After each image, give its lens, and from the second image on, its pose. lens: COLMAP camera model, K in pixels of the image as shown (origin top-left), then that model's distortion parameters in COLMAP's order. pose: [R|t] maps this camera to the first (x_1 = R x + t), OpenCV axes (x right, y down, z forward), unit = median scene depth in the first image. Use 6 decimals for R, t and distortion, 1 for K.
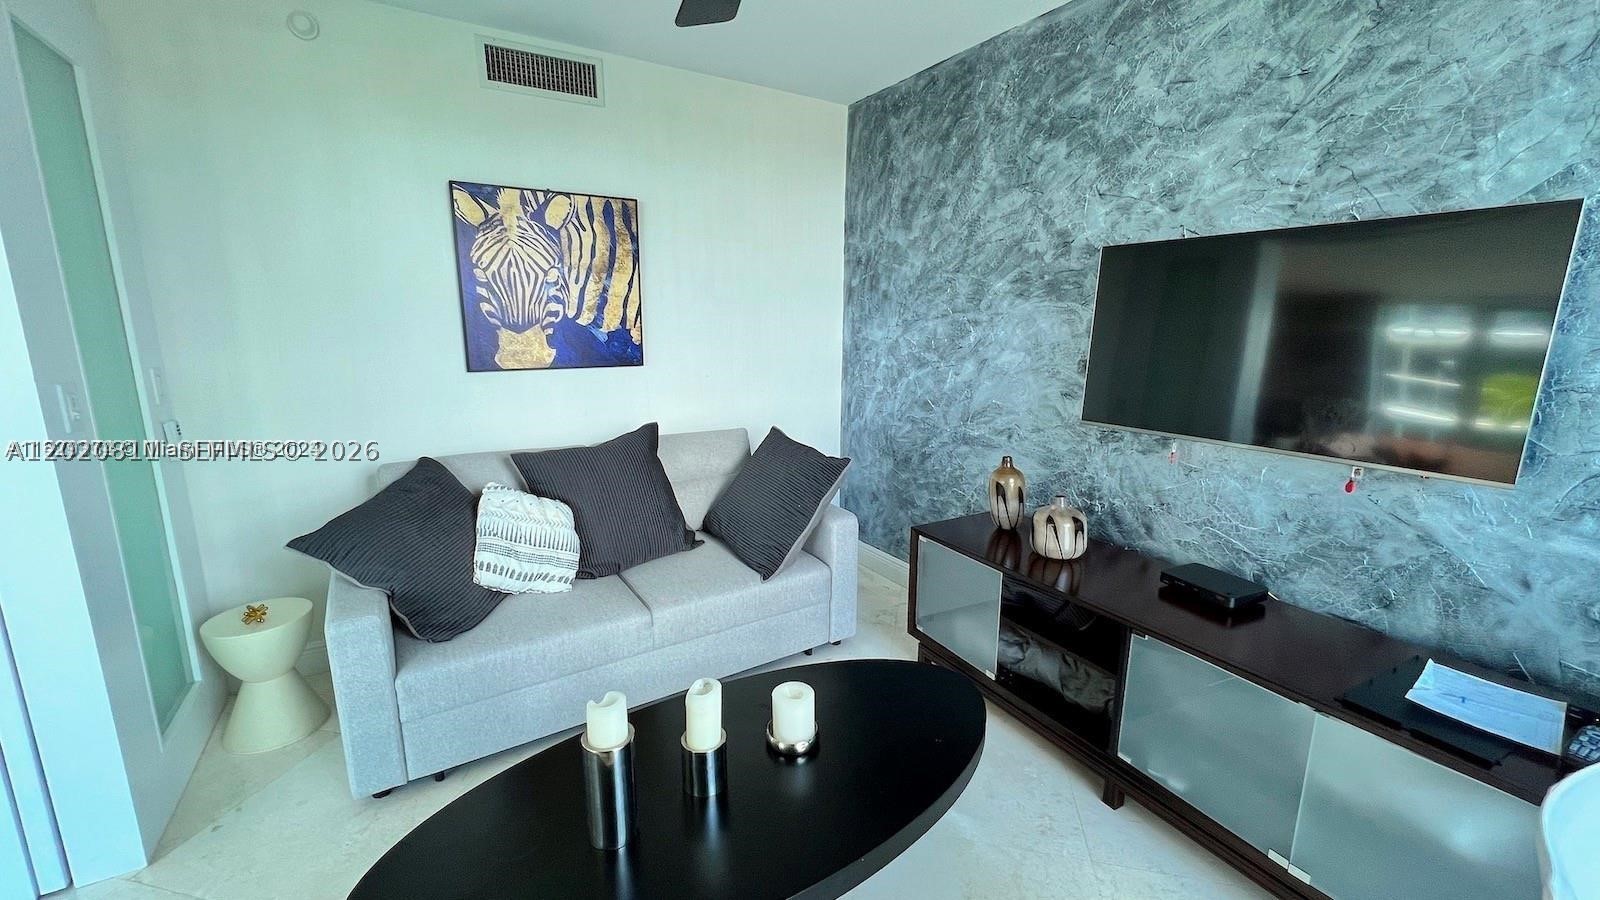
lens RADIAL K [[637.5, 0, 797.0], [0, 637.5, 447.0], [0, 0, 1]] dist [-0.001537, 0.000294]
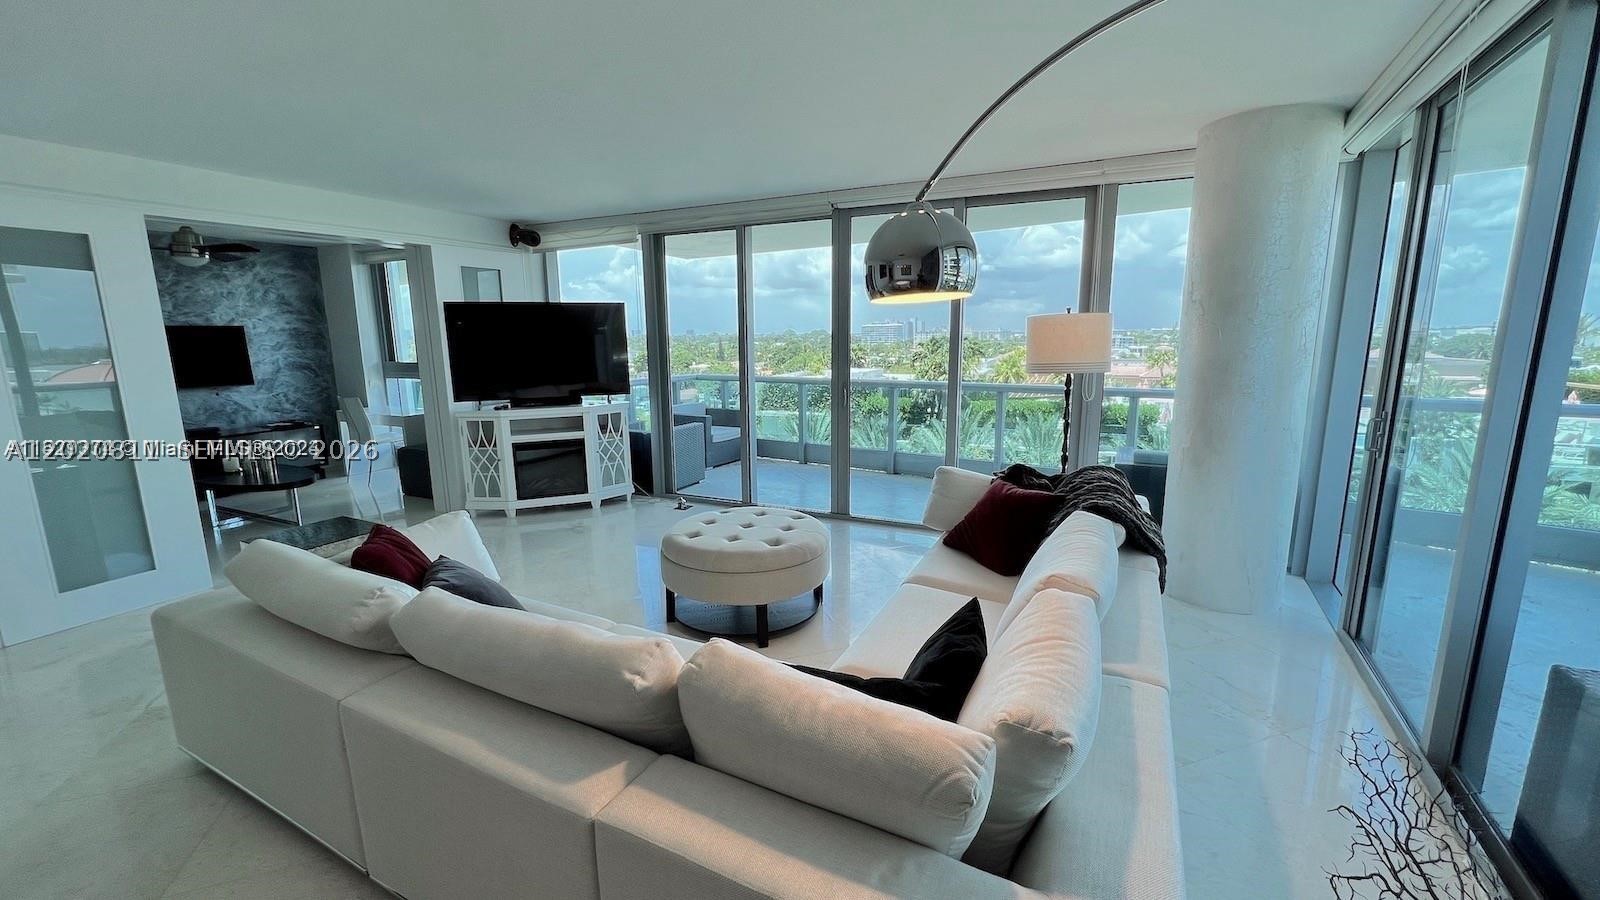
lens RADIAL K [[637.5, 0, 797.1], [0, 637.5, 447.0], [0, 0, 1]] dist [-0.001537, 0.000294]
pose [[-0.534438, -0.142783, 0.833060, -2.744103], [0.179536, 0.943957, 0.276969, -0.046590], [-0.825920, 0.297587, -0.478852, 0.038611]]
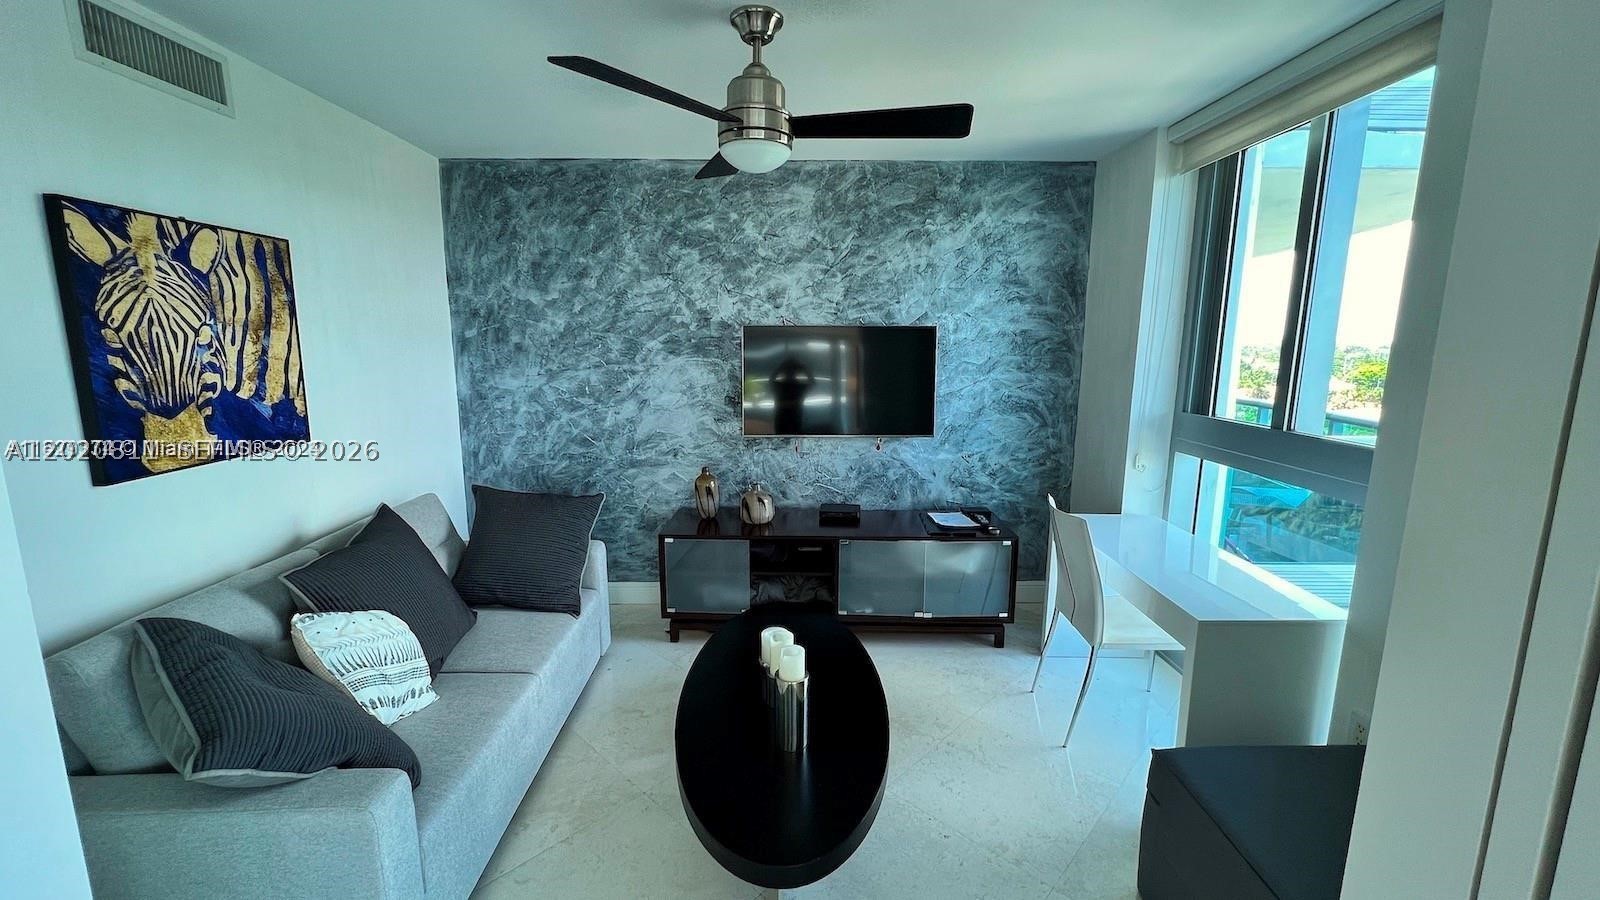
lens RADIAL K [[637.5, 0, 796.2], [0, 637.5, 446.1], [0, 0, 1]] dist [-0.001537, 0.000294]
pose [[0.518024, -0.143834, 0.843186, -0.705139], [0.166322, 0.983884, 0.065652, -0.084527], [-0.839040, 0.106231, 0.533598, 0.060093]]
